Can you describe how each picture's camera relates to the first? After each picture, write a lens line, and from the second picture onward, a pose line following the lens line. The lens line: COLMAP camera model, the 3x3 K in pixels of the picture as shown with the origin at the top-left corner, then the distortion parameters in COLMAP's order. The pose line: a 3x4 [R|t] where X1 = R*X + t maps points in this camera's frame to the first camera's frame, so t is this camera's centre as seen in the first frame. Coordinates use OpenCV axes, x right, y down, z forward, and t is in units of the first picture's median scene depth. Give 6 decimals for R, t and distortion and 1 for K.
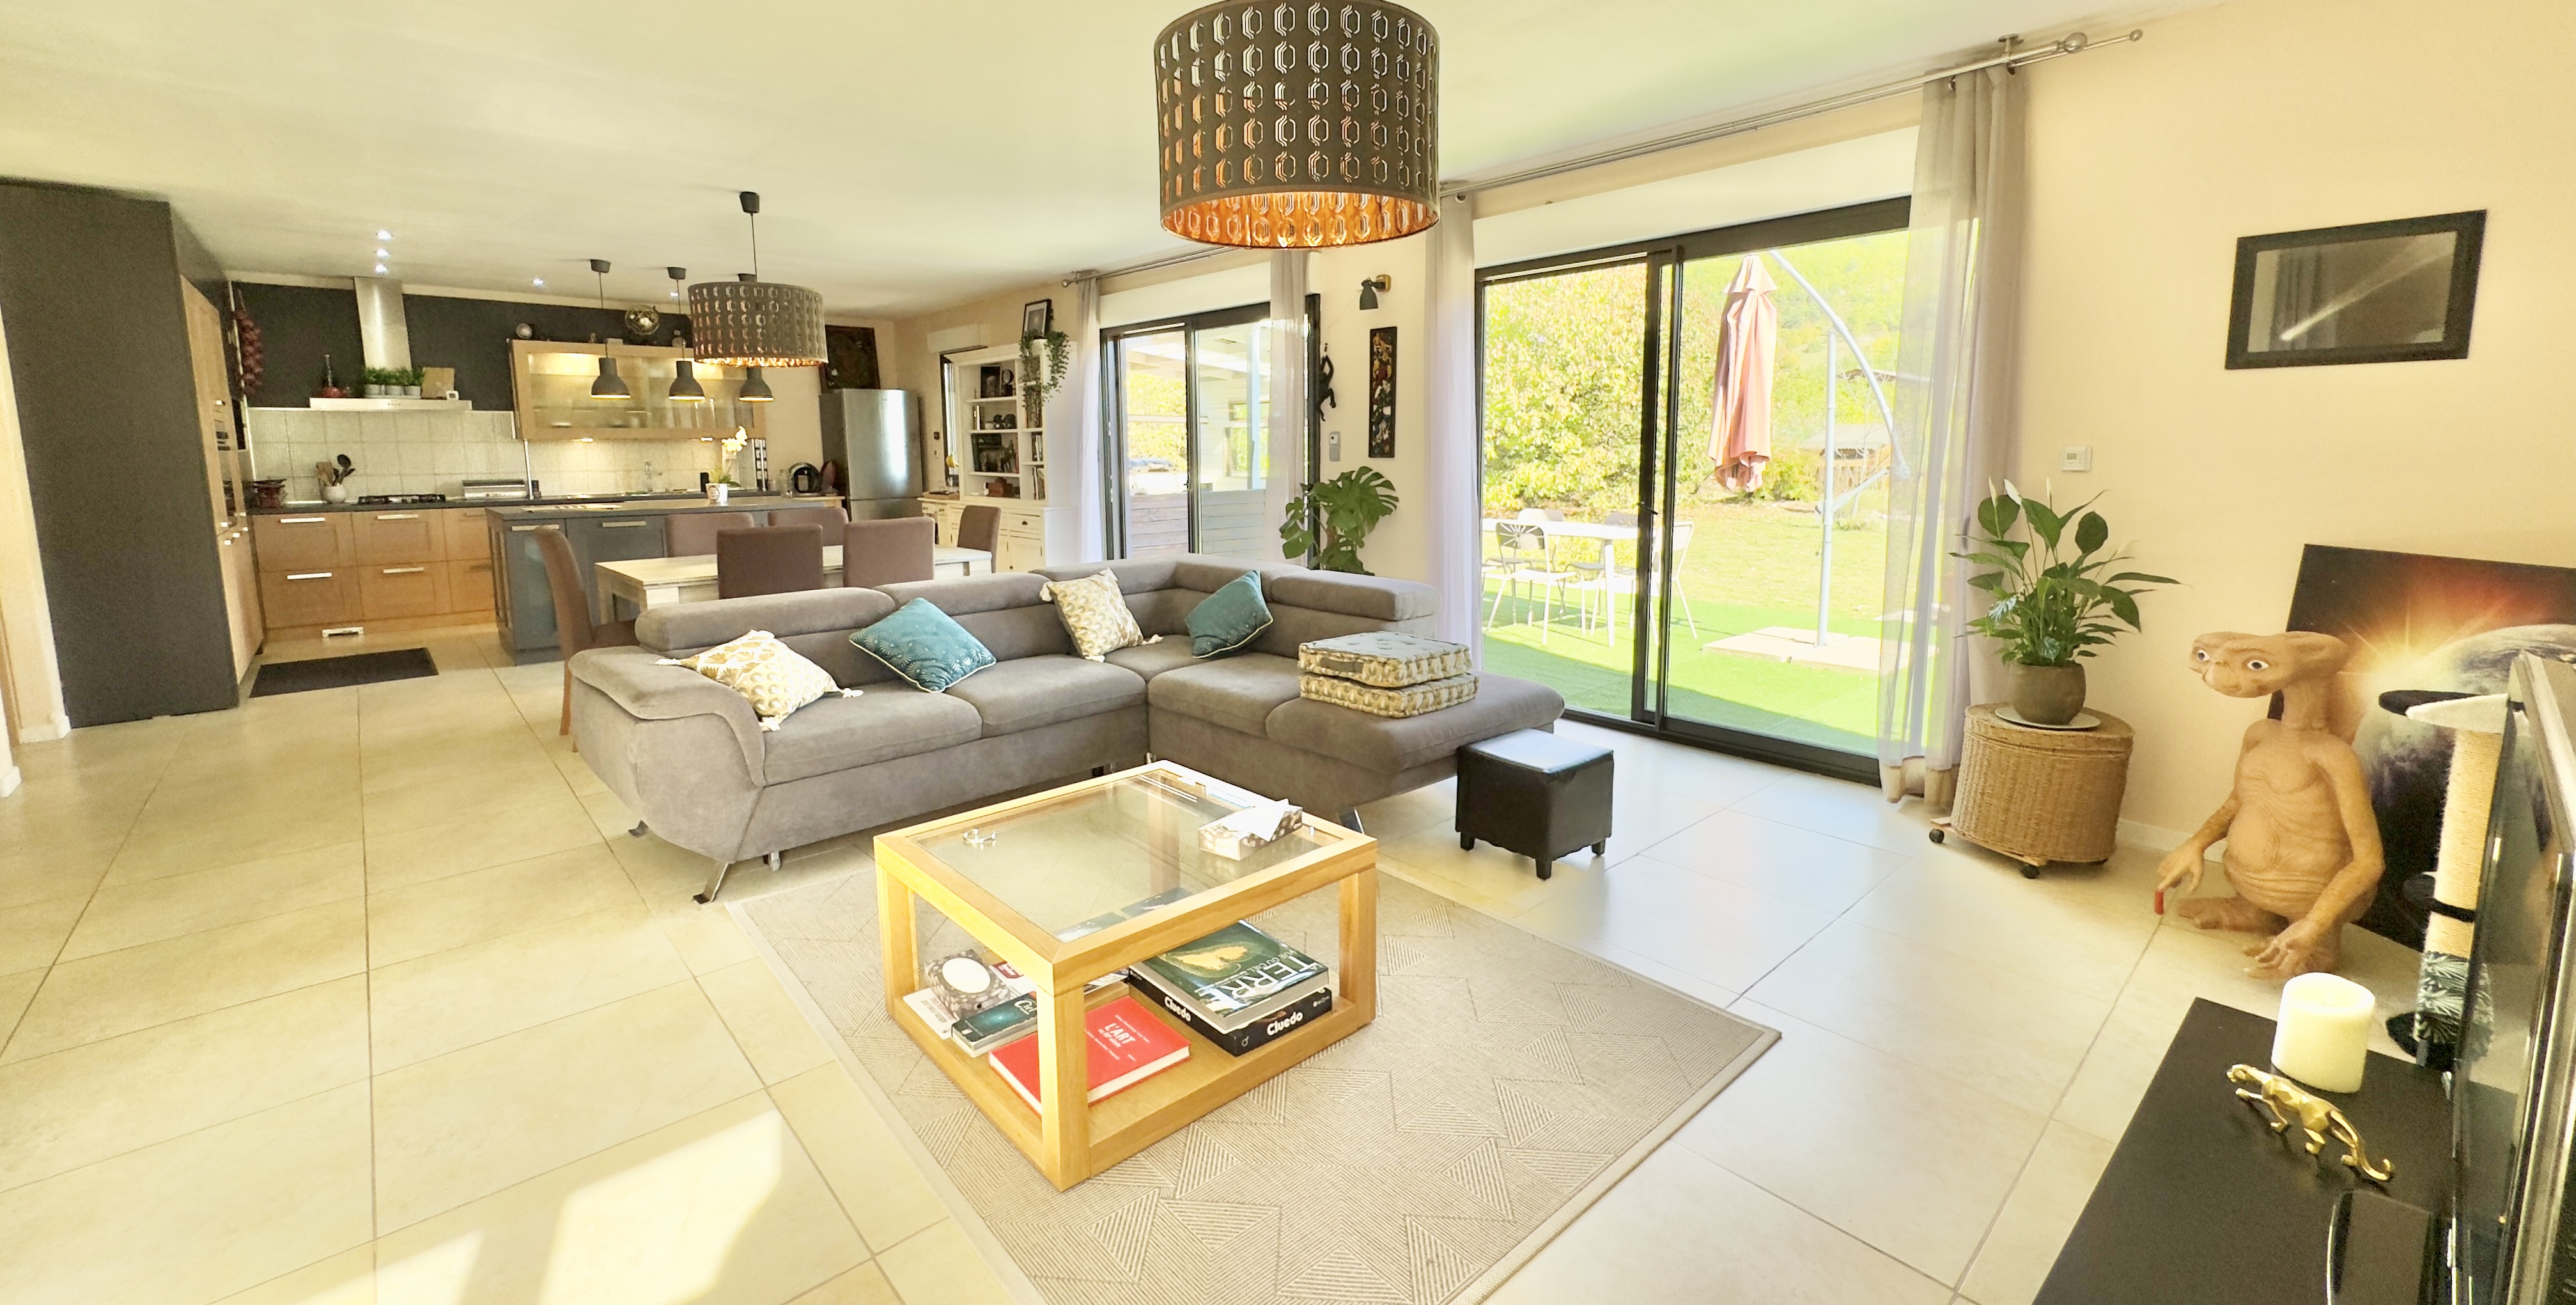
lens RADIAL K [[1014.0, 0, 1294.6], [0, 1014.0, 579.4], [0, 0, 1]] dist [-0.001342, -0.000177]
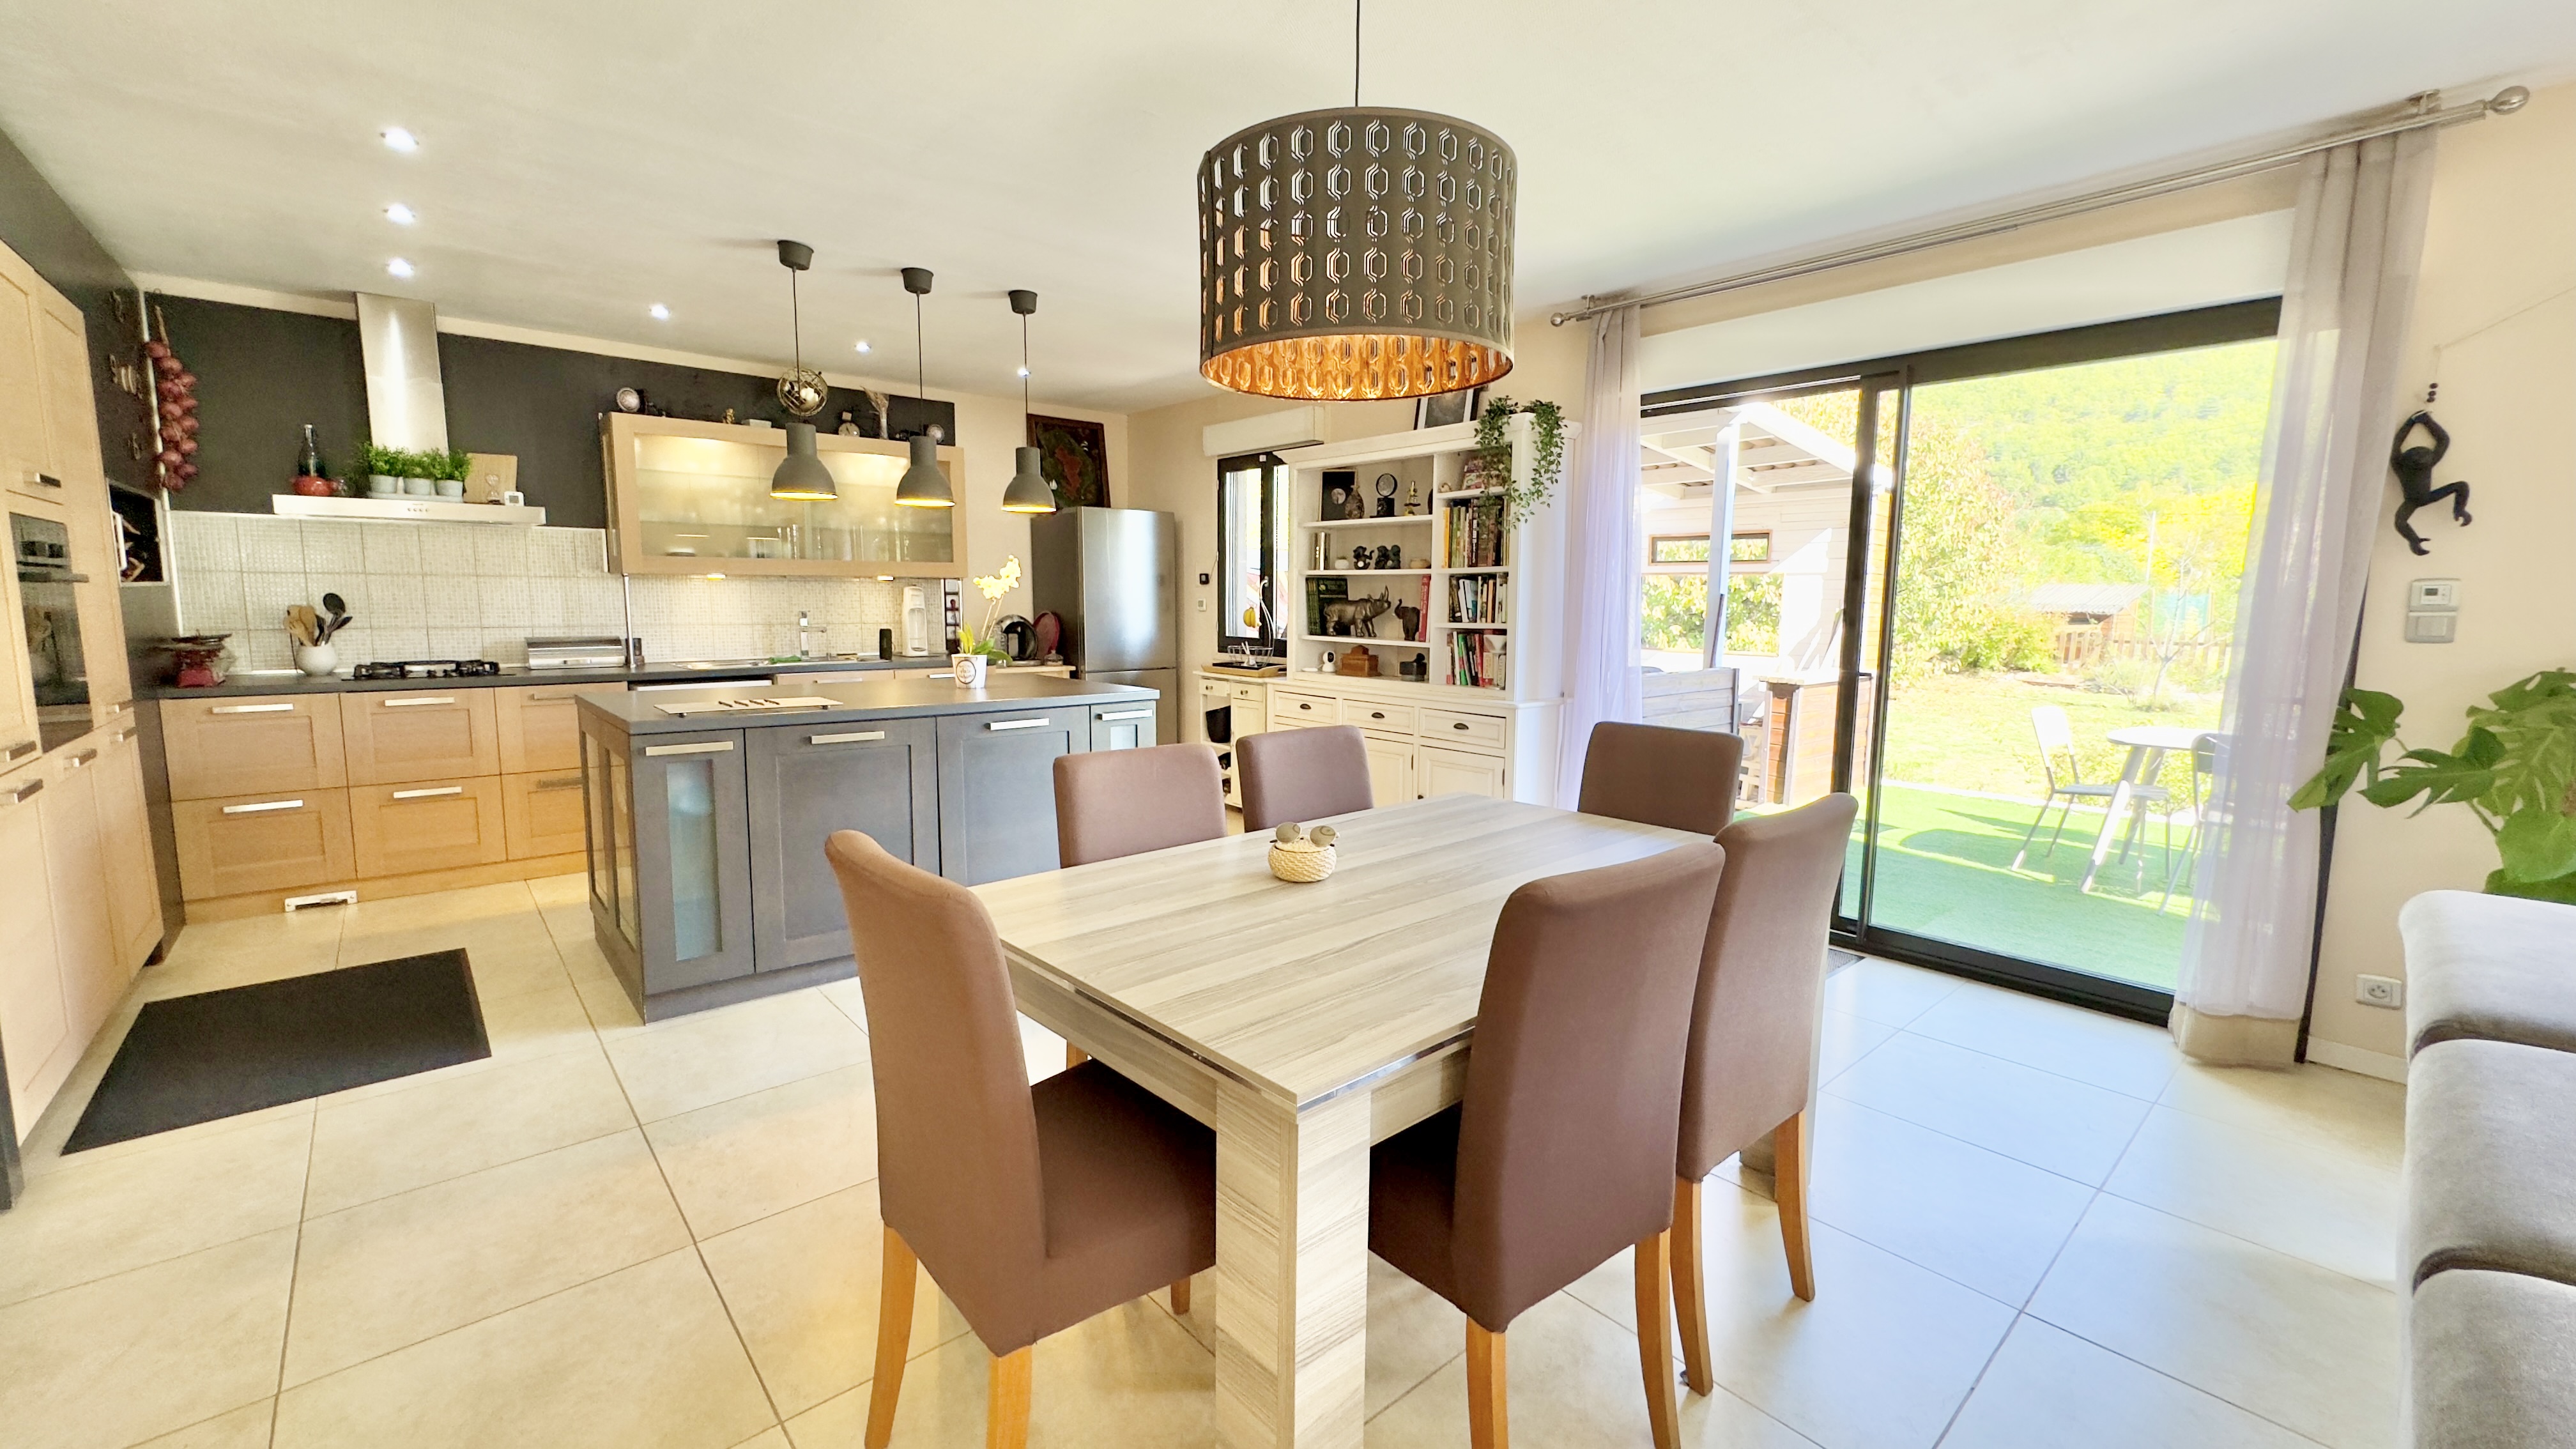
lens RADIAL K [[1034.3, 0, 1270.2], [0, 1034.3, 719.8], [0, 0, 1]] dist [0.014794, -0.000074]
pose [[0.999755, 0.016359, -0.014926, -0.352725], [-0.016566, 0.999767, -0.013824, -0.045771], [0.014696, 0.014068, 0.999793, 0.368024]]
